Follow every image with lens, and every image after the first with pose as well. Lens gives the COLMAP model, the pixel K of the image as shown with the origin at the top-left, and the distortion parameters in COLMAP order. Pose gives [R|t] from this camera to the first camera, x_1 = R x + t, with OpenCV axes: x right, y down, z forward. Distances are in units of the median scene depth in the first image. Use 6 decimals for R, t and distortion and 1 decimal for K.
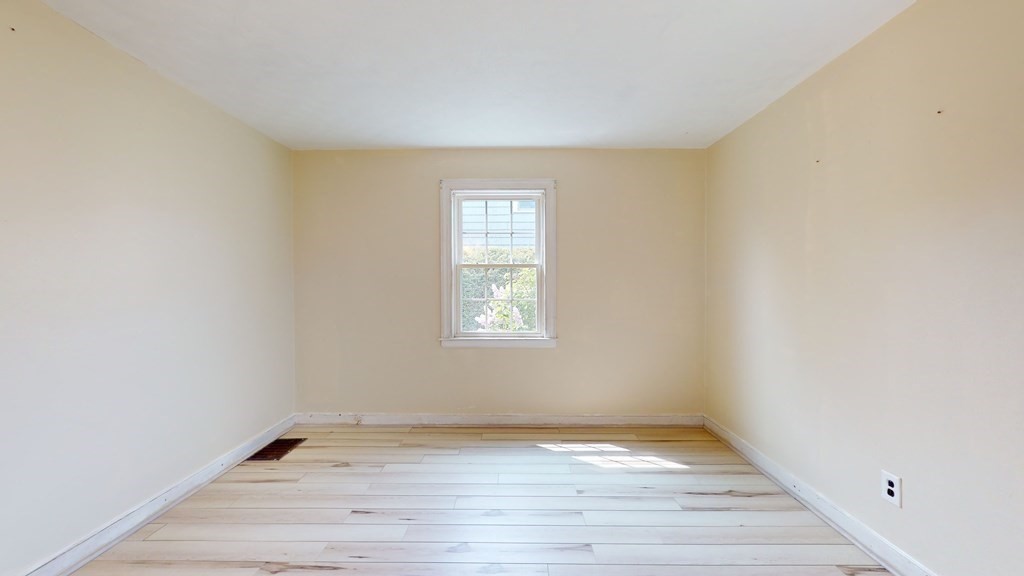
lens RADIAL K [[377.2, 0, 503.2], [0, 377.2, 289.6], [0, 0, 1]] dist [0.000477, -0.000049]
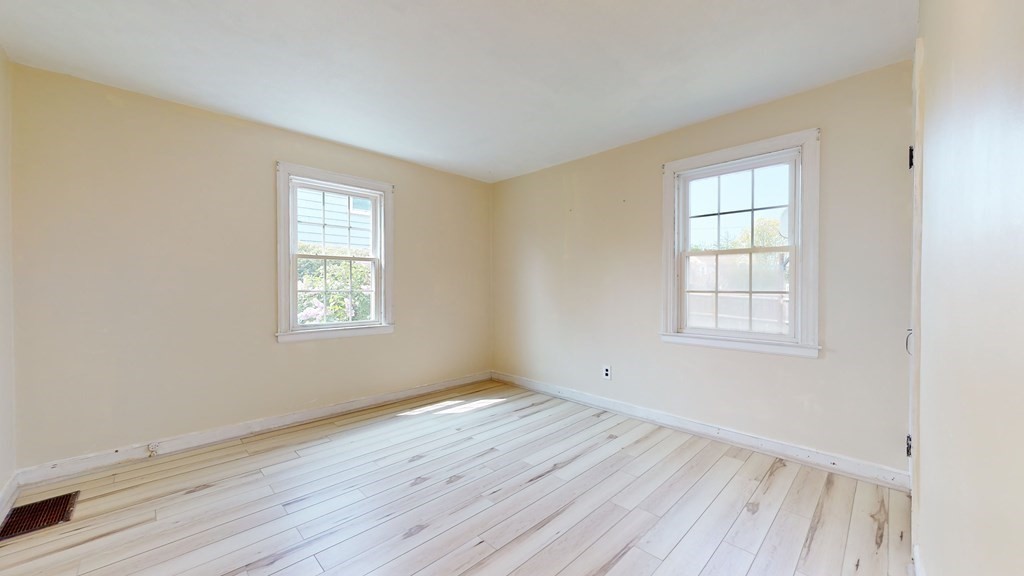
lens RADIAL K [[377.2, 0, 516.2], [0, 377.2, 287.5], [0, 0, 1]] dist [0.000477, -0.000049]
pose [[0.701193, -0.003017, 0.712965, -0.428228], [0.008027, 0.999961, -0.003662, 0.026123], [-0.712927, 0.008291, 0.701190, -0.065761]]
